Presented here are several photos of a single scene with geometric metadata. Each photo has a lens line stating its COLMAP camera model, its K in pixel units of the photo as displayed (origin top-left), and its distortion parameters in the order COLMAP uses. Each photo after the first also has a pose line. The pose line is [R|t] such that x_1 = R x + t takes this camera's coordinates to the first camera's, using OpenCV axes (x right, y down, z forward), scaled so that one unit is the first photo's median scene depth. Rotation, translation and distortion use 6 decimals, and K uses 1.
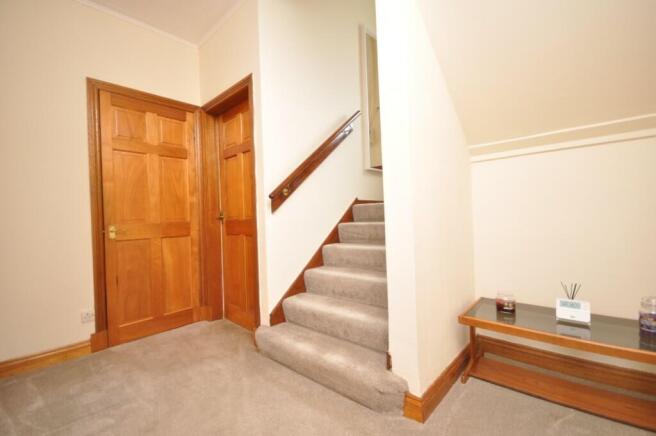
lens RADIAL K [[288.5, 0, 324.4], [0, 288.5, 217.9], [0, 0, 1]] dist [0.000187, -0.000049]
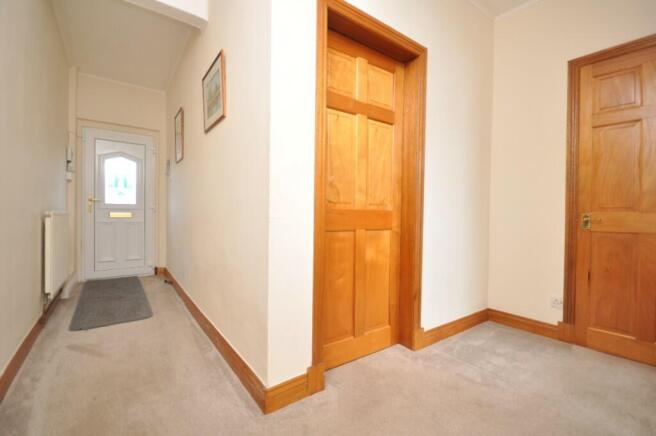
lens RADIAL K [[288.5, 0, 324.4], [0, 288.5, 217.9], [0, 0, 1]] dist [0.000187, -0.000049]
pose [[-0.197472, 0.040362, -0.979477, 0.317720], [-0.005365, 0.999093, 0.042252, 0.006162], [0.980294, 0.013599, -0.197076, 0.393438]]
